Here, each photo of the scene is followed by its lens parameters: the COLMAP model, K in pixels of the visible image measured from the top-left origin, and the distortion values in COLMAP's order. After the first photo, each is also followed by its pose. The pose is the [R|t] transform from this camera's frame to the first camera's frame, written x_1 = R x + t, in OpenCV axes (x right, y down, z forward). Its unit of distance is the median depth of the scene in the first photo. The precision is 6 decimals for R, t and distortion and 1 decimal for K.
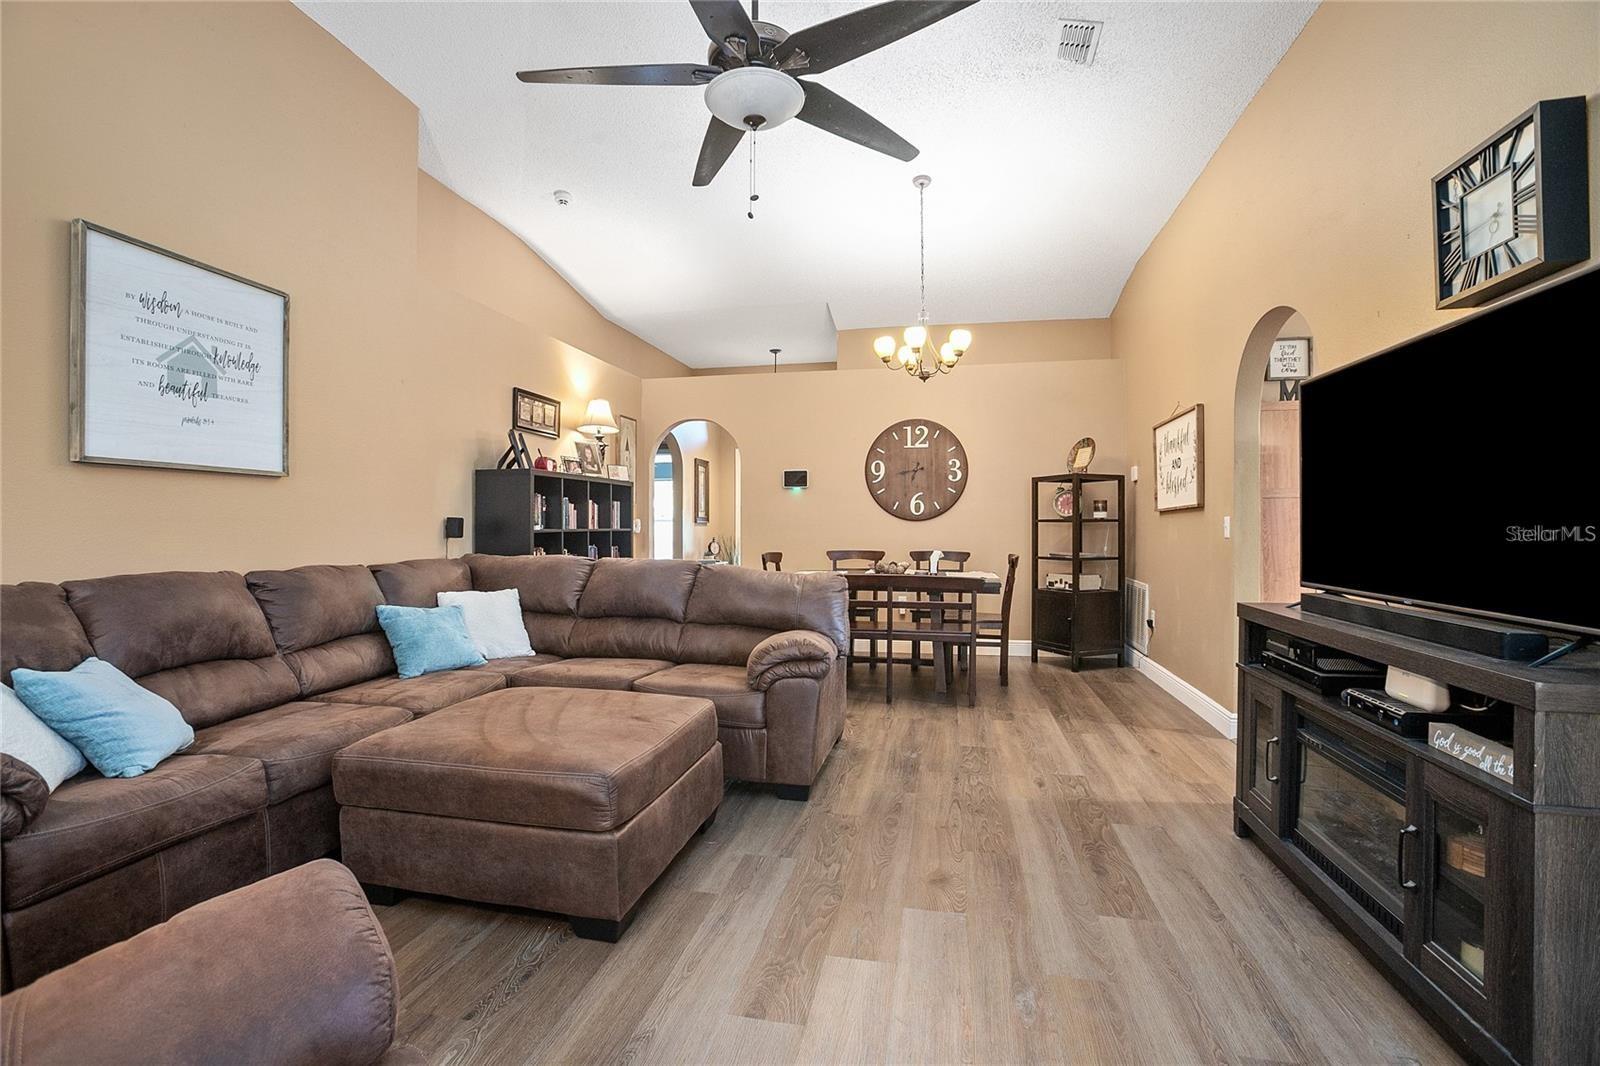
lens RADIAL K [[727.9, 0, 802.2], [0, 727.9, 532.9], [0, 0, 1]] dist [-0.044122, 0.002408]
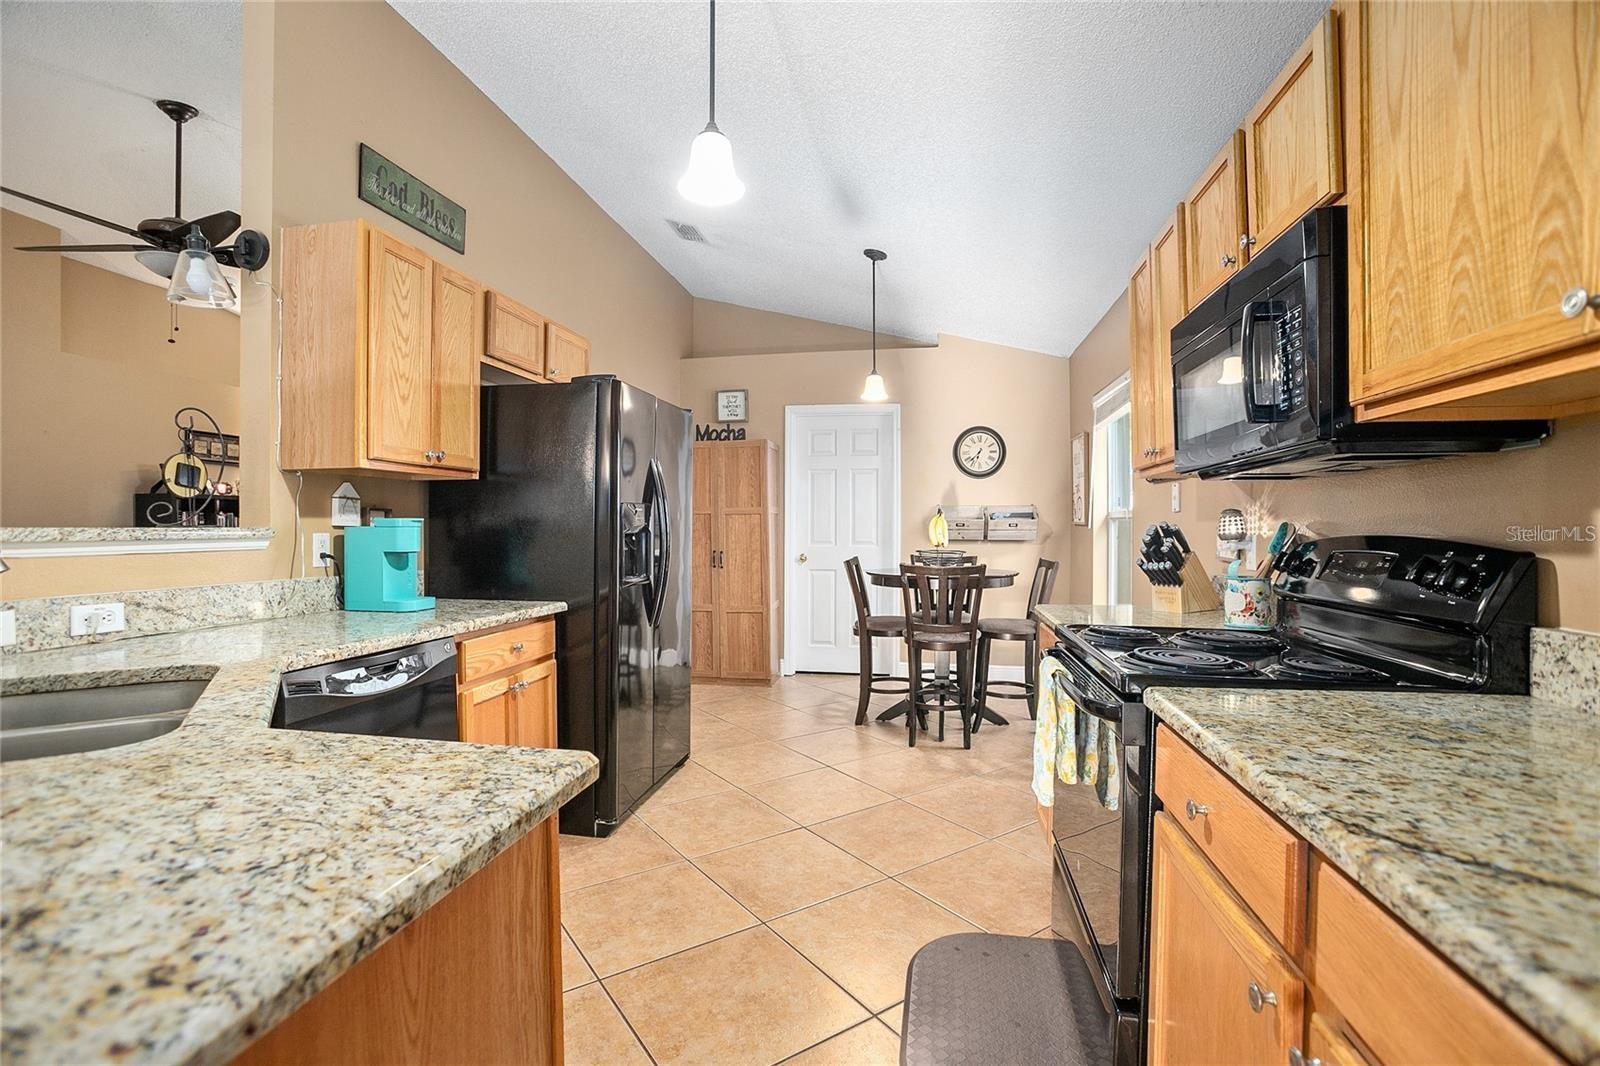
lens RADIAL K [[727.9, 0, 794.0], [0, 727.9, 530.6], [0, 0, 1]] dist [-0.044122, 0.002408]
pose [[0.999934, -0.002509, 0.011181, 0.543314], [0.002529, 0.999995, -0.001760, -0.008284], [-0.011176, 0.001788, 0.999936, -0.235435]]
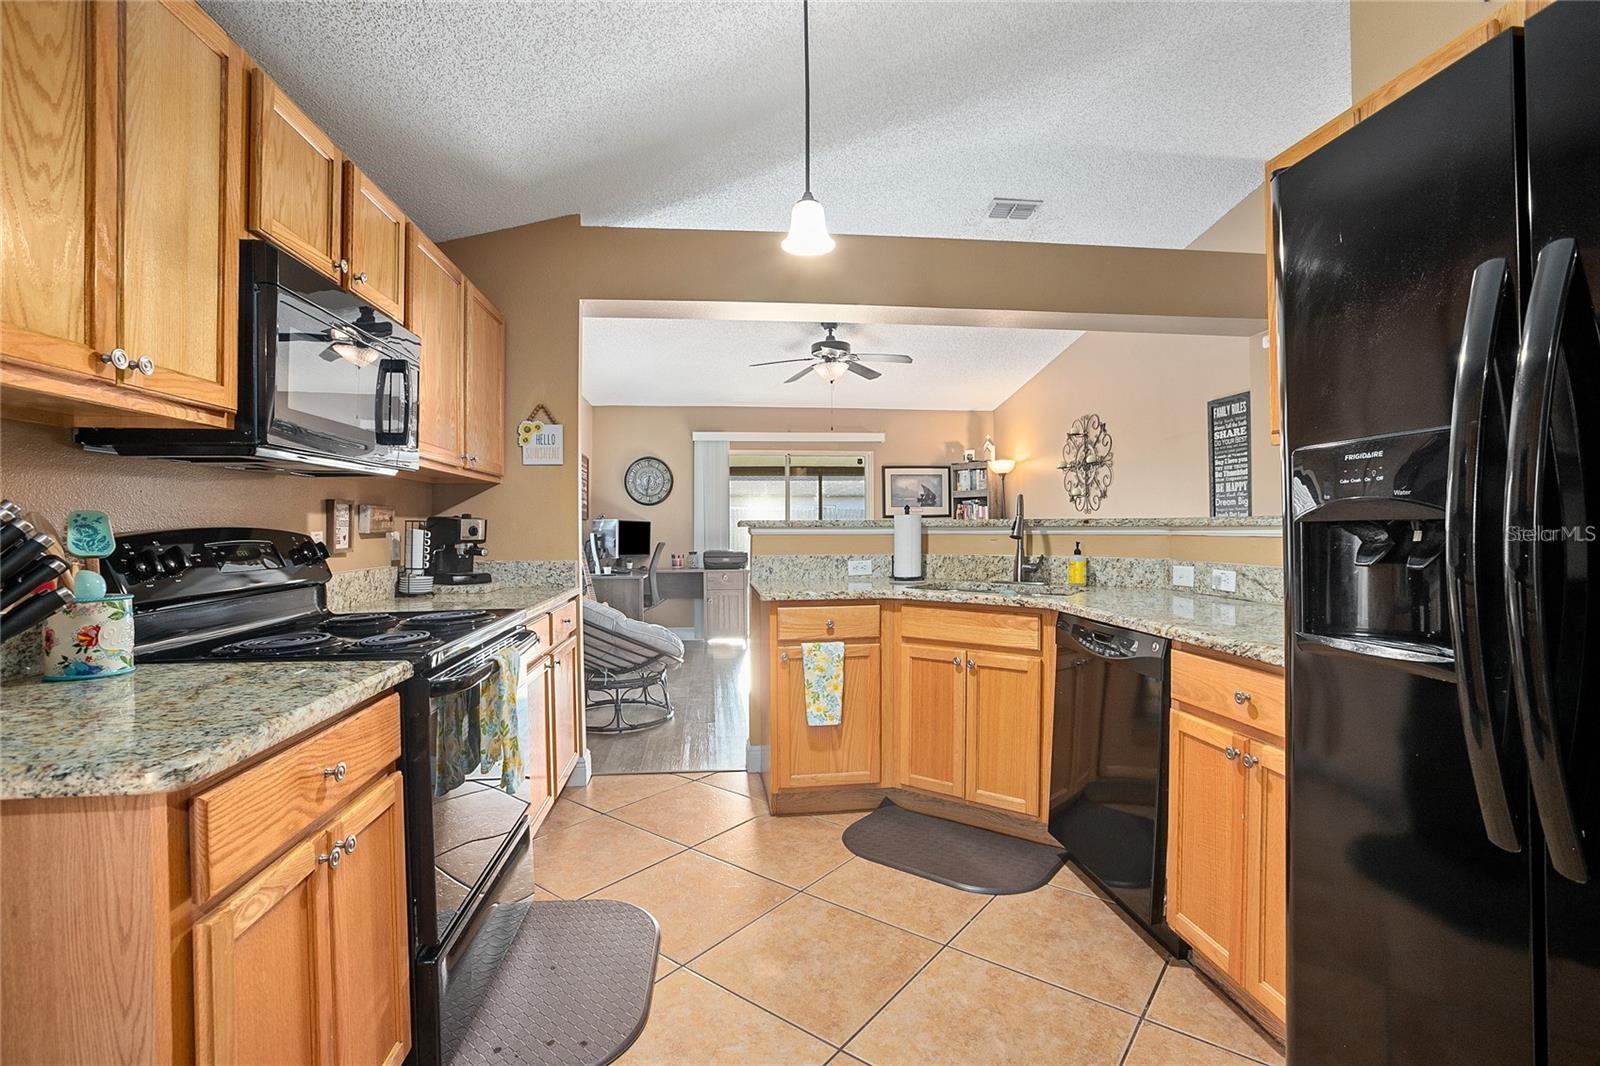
lens RADIAL K [[727.9, 0, 785.9], [0, 727.9, 530.5], [0, 0, 1]] dist [-0.044122, 0.002408]
pose [[-0.956835, 0.002549, -0.290621, 0.623125], [-0.000216, 0.999955, 0.009480, -0.006714], [0.290632, 0.009134, -0.956791, 0.340983]]
